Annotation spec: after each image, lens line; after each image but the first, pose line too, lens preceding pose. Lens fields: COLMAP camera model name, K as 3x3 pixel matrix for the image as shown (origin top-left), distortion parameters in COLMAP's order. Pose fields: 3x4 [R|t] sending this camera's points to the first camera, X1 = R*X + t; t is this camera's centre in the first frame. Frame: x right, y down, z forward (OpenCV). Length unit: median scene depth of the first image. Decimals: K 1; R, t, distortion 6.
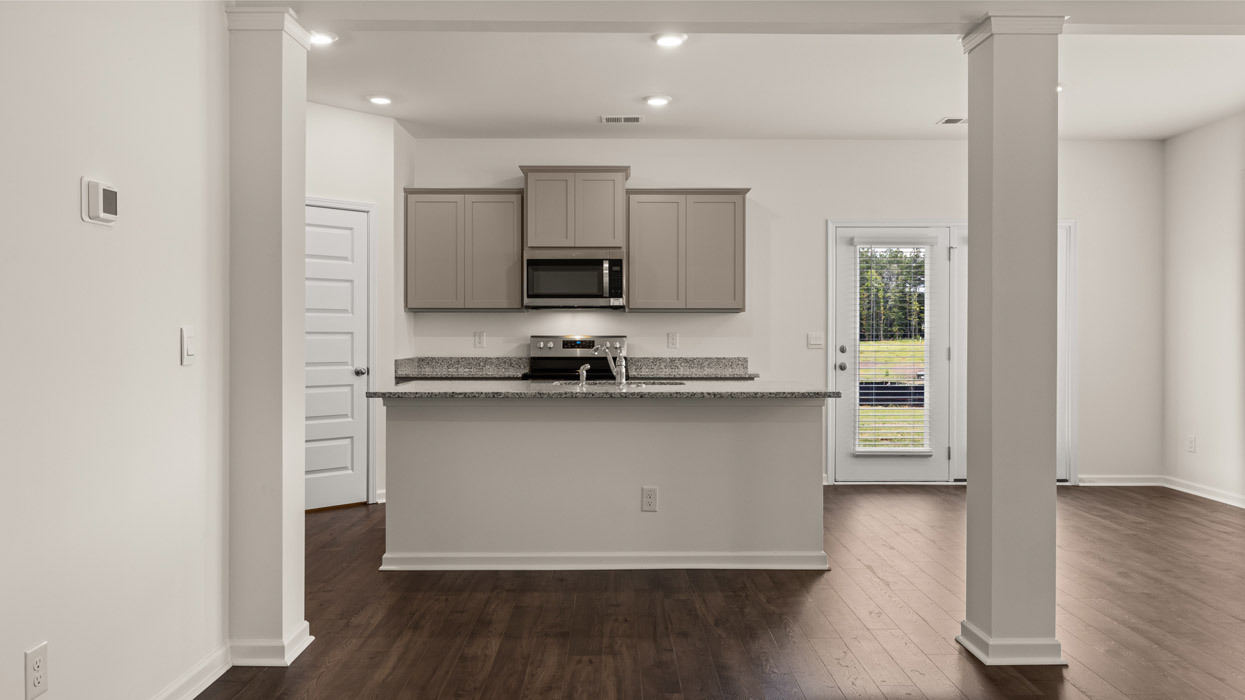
lens RADIAL K [[898.2, 0, 631.6], [0, 898.2, 332.4], [0, 0, 1]] dist [0.007207, -0.003443]
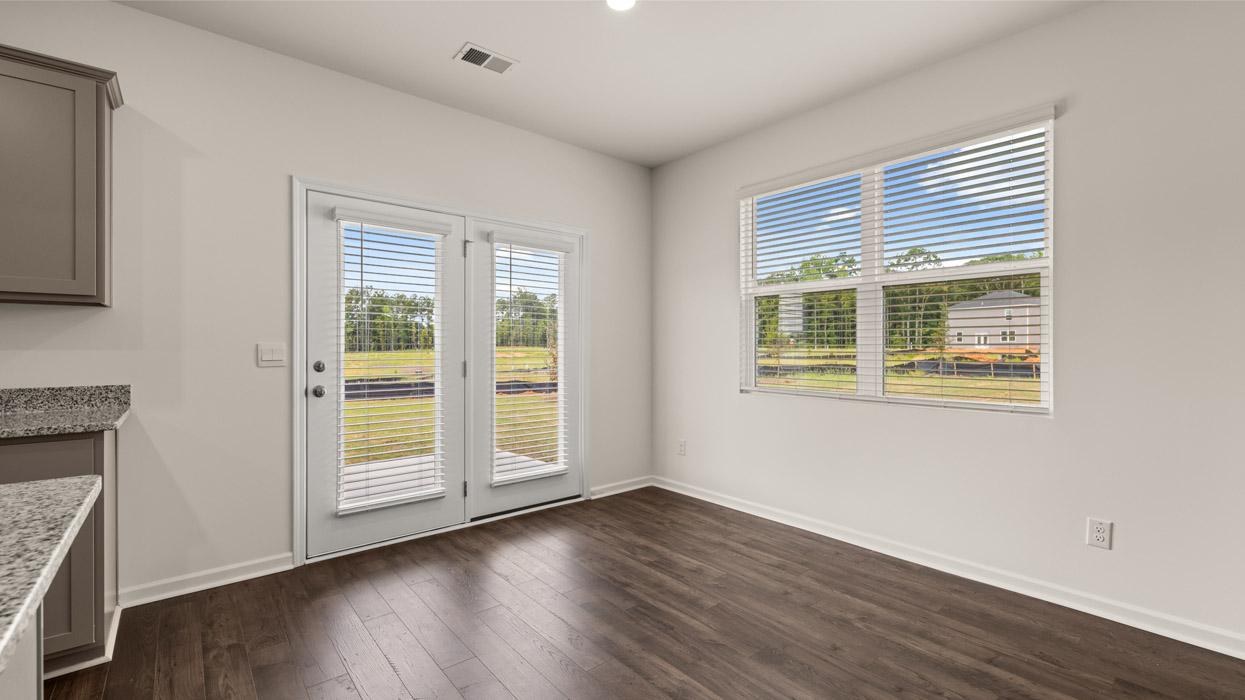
lens RADIAL K [[527.6, 0, 621.0], [0, 527.6, 350.1], [0, 0, 1]] dist [0.002231, -0.000748]
pose [[0.777749, -0.003448, 0.628566, 0.161409], [-0.001981, 0.999967, 0.007937, 0.002133], [-0.628572, -0.007418, 0.777716, 0.537558]]
